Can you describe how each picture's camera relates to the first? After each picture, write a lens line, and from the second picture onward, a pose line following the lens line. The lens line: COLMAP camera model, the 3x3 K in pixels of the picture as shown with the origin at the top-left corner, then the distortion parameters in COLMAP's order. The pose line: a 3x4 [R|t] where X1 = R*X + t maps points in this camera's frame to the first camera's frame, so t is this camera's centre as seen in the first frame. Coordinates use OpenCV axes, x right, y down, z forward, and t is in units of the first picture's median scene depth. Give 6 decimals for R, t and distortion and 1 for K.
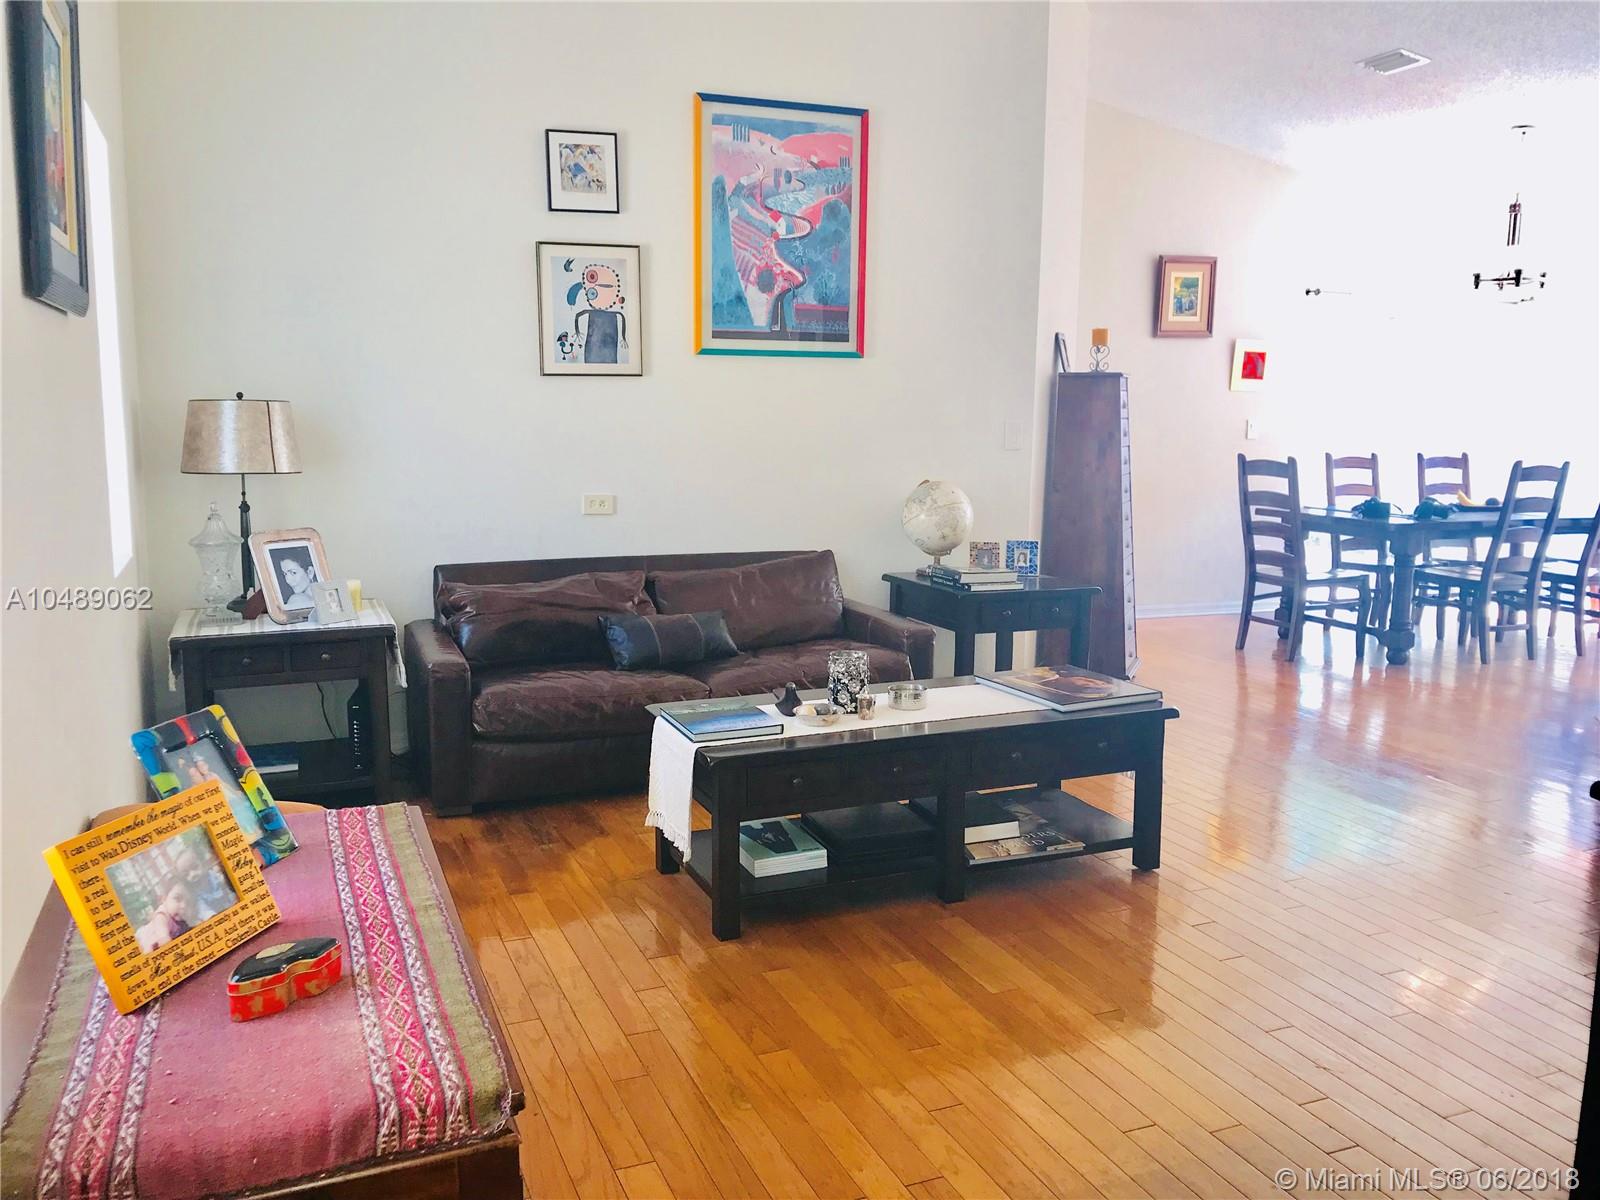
lens RADIAL K [[1298.3, 0, 797.3], [0, 1298.3, 583.6], [0, 0, 1]] dist [0.003922, 0.004125]
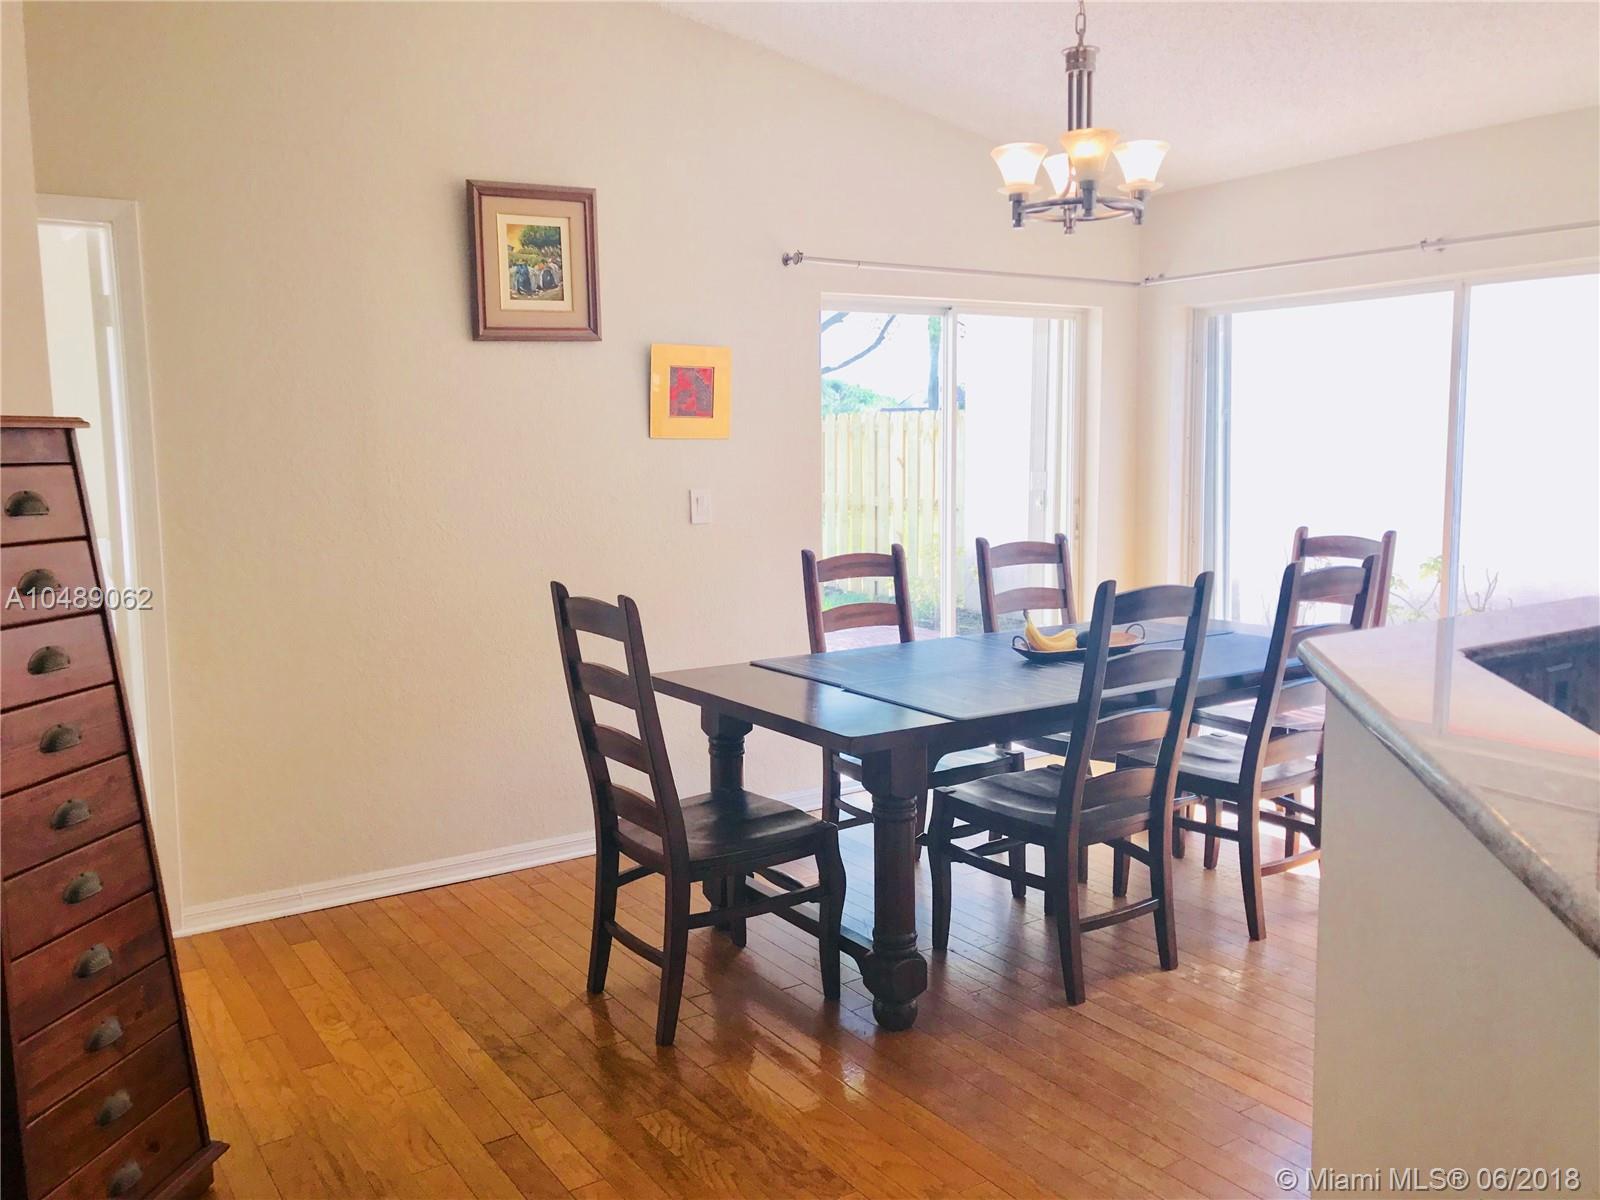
lens RADIAL K [[1298.0, 0, 790.4], [0, 1298.0, 593.9], [0, 0, 1]] dist [0.055001, -0.116511]
pose [[0.983014, -0.047097, 0.177382, 0.341560], [0.050038, 0.998673, -0.012143, -0.086027], [-0.176575, 0.020813, 0.984067, 0.529714]]
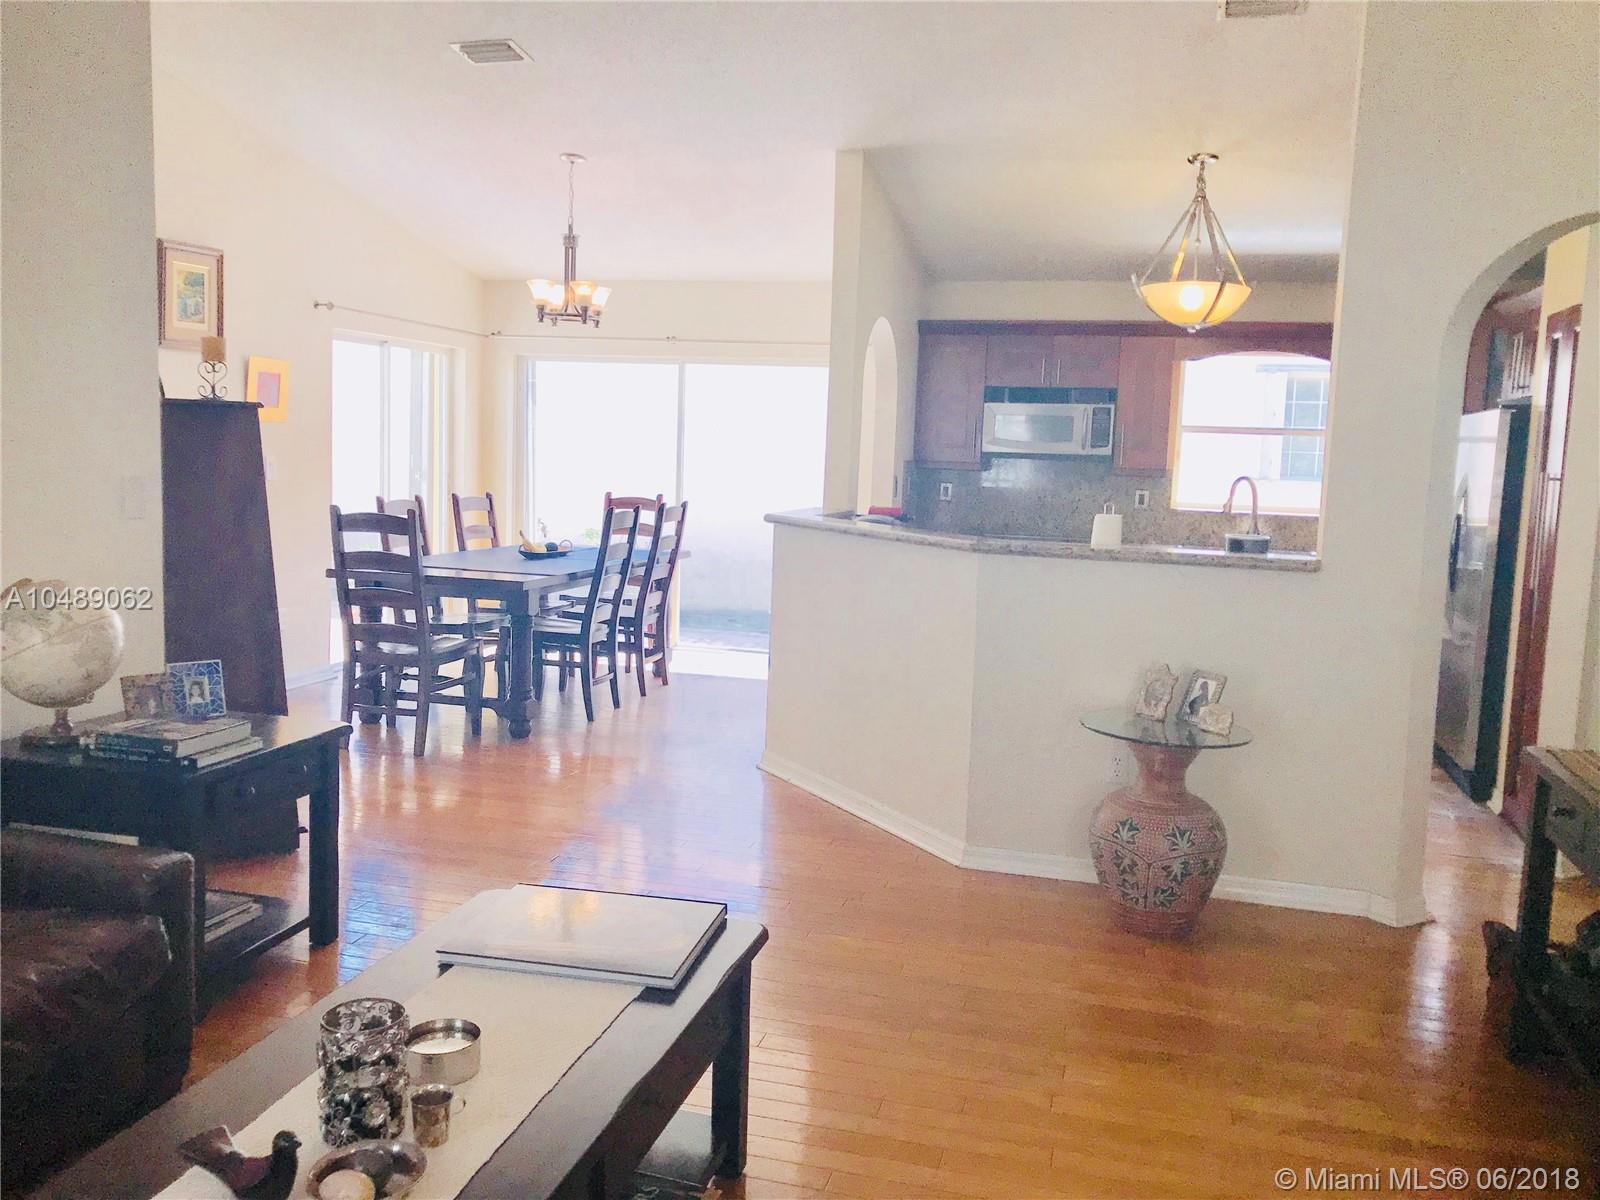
lens RADIAL K [[1298.0, 0, 790.4], [0, 1298.0, 593.9], [0, 0, 1]] dist [0.055001, -0.116511]
pose [[0.613610, -0.079814, 0.785565, -0.117629], [0.081164, 0.995984, 0.037795, -0.053095], [-0.785426, 0.040568, 0.617624, 0.287922]]
